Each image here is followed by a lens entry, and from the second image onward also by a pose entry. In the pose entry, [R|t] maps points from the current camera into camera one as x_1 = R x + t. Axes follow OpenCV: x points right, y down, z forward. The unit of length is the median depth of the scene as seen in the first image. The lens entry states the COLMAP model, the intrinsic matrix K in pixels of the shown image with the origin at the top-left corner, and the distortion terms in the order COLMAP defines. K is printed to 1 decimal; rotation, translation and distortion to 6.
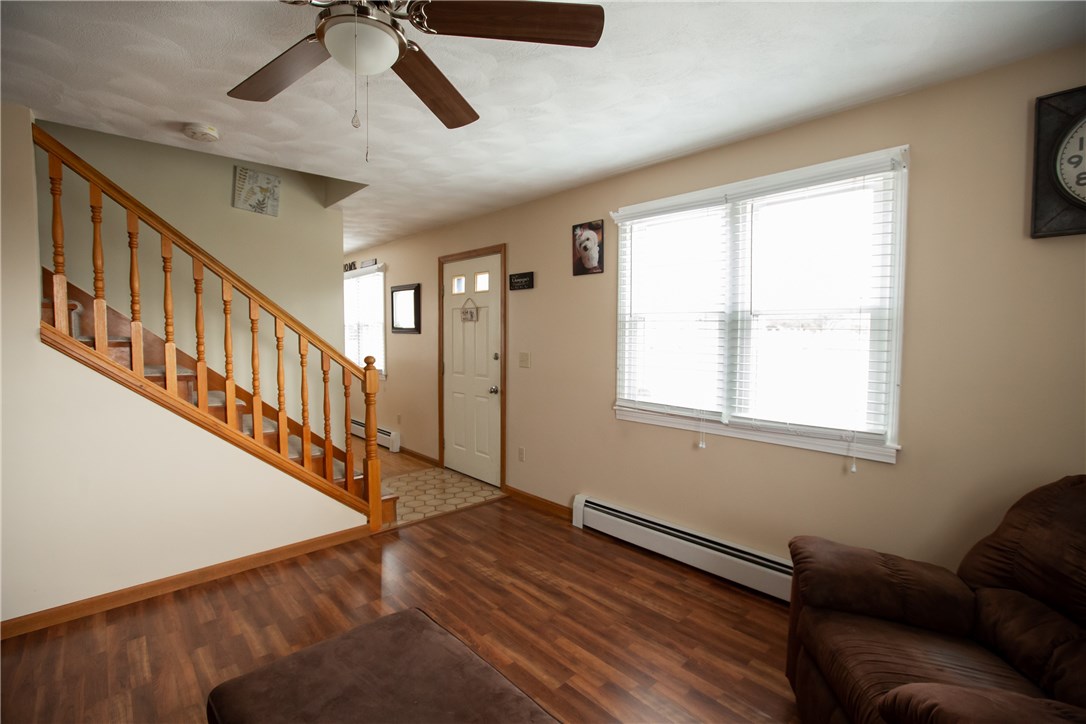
lens RADIAL K [[491.3, 0, 543.0], [0, 491.3, 362.0], [0, 0, 1]] dist [-0.023845, 0.000251]
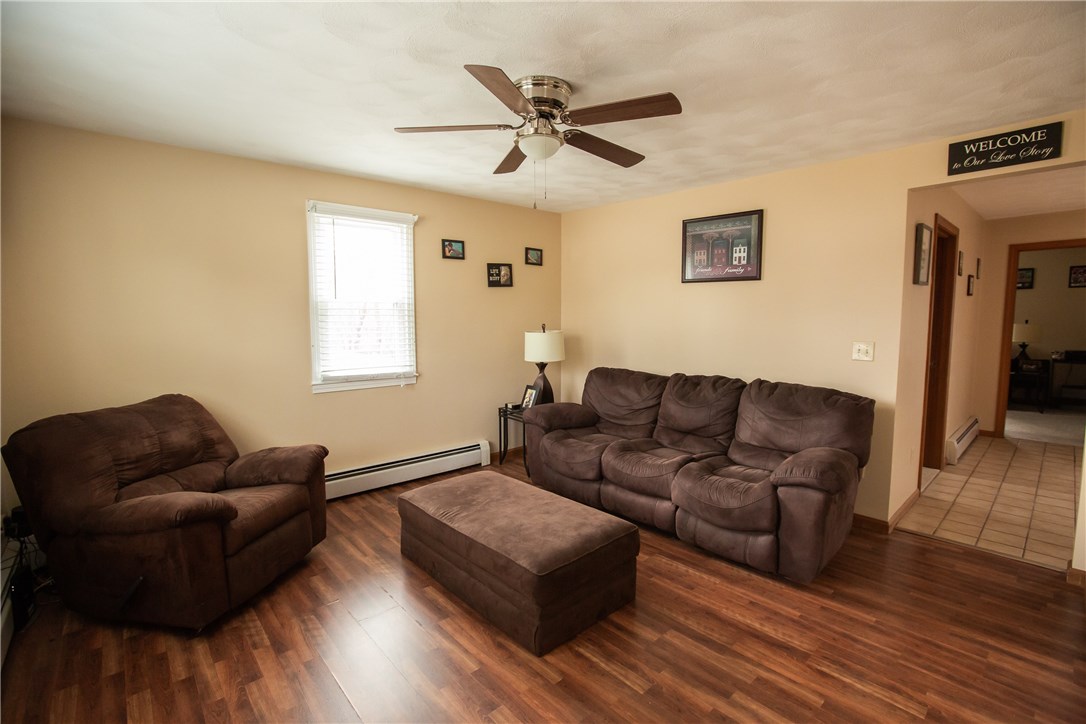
lens RADIAL K [[491.3, 0, 543.0], [0, 491.3, 362.0], [0, 0, 1]] dist [-0.023845, 0.000251]
pose [[-0.999560, -0.013442, 0.026445, -0.264442], [-0.009507, 0.989580, 0.143670, -0.098746], [-0.028100, 0.143355, -0.989272, 1.839457]]
